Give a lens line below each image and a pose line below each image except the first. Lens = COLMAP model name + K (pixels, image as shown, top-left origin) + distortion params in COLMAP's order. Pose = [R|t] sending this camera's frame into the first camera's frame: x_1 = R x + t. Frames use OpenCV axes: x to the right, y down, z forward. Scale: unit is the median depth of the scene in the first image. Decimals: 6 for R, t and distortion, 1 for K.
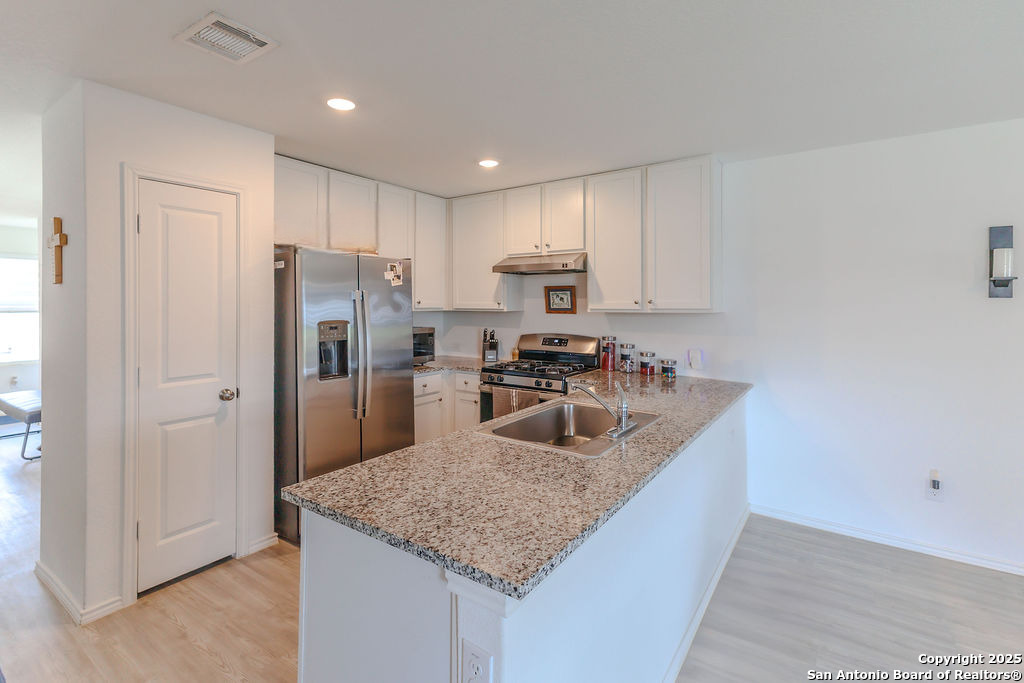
lens RADIAL K [[485.3, 0, 509.3], [0, 485.3, 306.3], [0, 0, 1]] dist [0.000354, 0.000029]
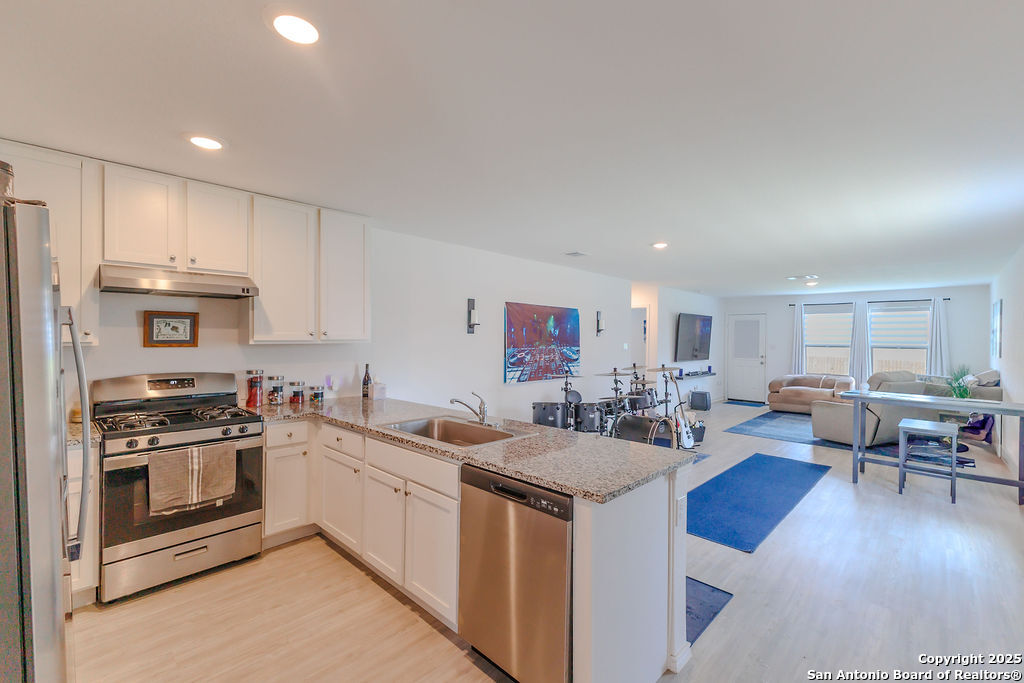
lens RADIAL K [[441.5, 0, 512.0], [0, 441.5, 341.5], [0, 0, 1]] dist [0.000995, 0.000161]
pose [[0.161288, -0.009937, 0.986857, -0.578164], [-0.000202, 0.999949, 0.010101, -0.001432], [-0.986907, -0.001828, 0.161278, 0.391917]]
